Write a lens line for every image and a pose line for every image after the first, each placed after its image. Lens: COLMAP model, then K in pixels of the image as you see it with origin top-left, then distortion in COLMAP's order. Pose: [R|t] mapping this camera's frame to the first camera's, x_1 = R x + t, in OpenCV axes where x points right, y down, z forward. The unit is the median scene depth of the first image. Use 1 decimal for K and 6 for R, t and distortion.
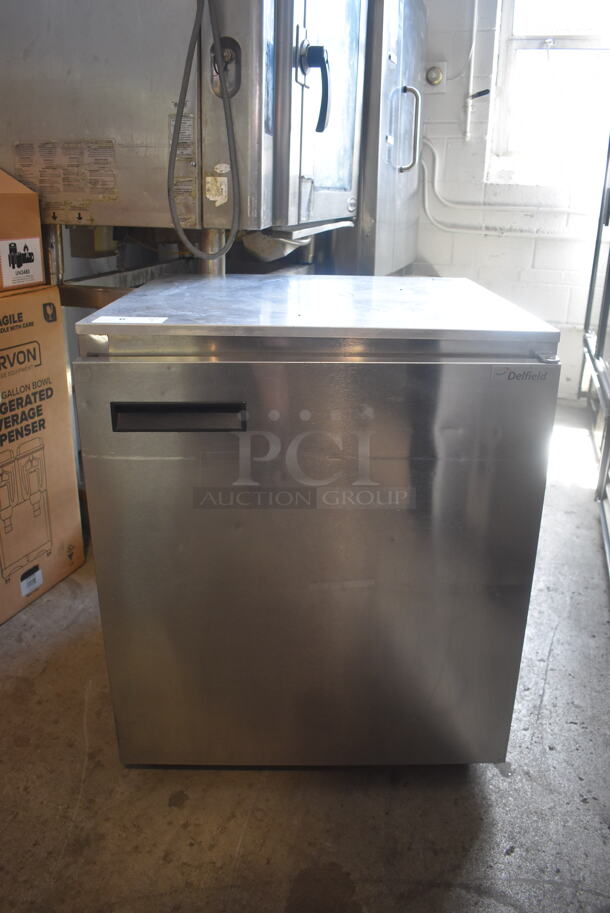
lens RADIAL K [[709.3, 0, 308.9], [0, 709.3, 458.8], [0, 0, 1]] dist [-0.101609, 0.016450]
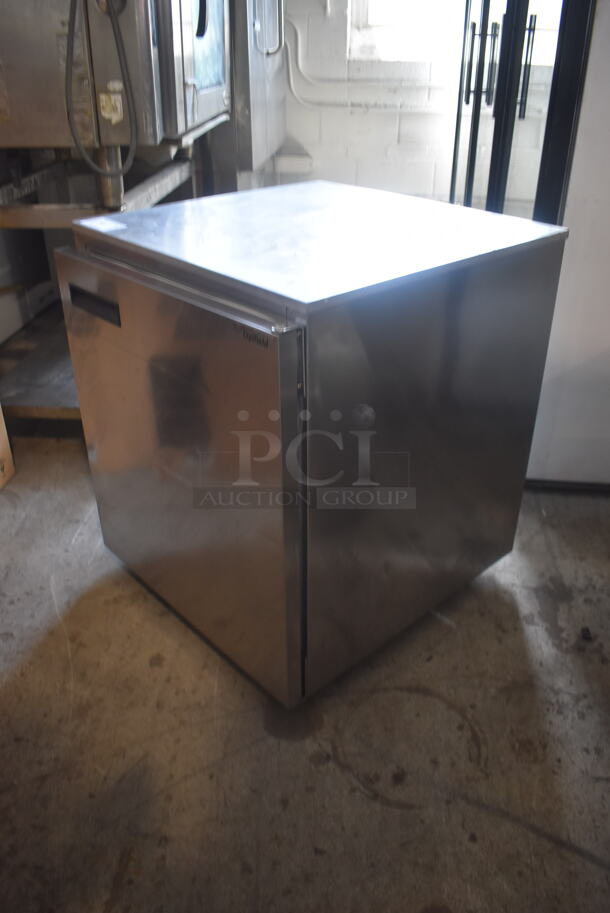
lens RADIAL K [[717.6, 0, 309.7], [0, 717.6, 454.6], [0, 0, 1]] dist [-0.097095, 0.009047]
pose [[0.979813, -0.112469, 0.165277, -0.070828], [0.082885, 0.980876, 0.176105, -0.036631], [-0.181923, -0.158851, 0.970397, -0.133691]]
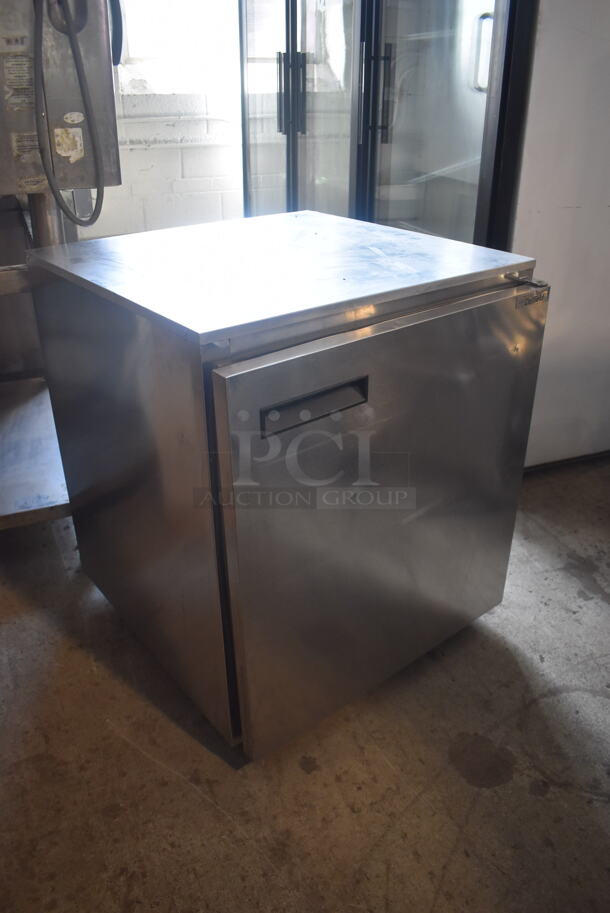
lens RADIAL K [[709.3, 0, 308.9], [0, 709.3, 458.8], [0, 0, 1]] dist [-0.101609, 0.016450]
pose [[0.783928, -0.306584, 0.539873, -0.465551], [0.228866, 0.951032, 0.207747, -0.122369], [-0.577129, -0.039300, 0.815707, 0.124415]]
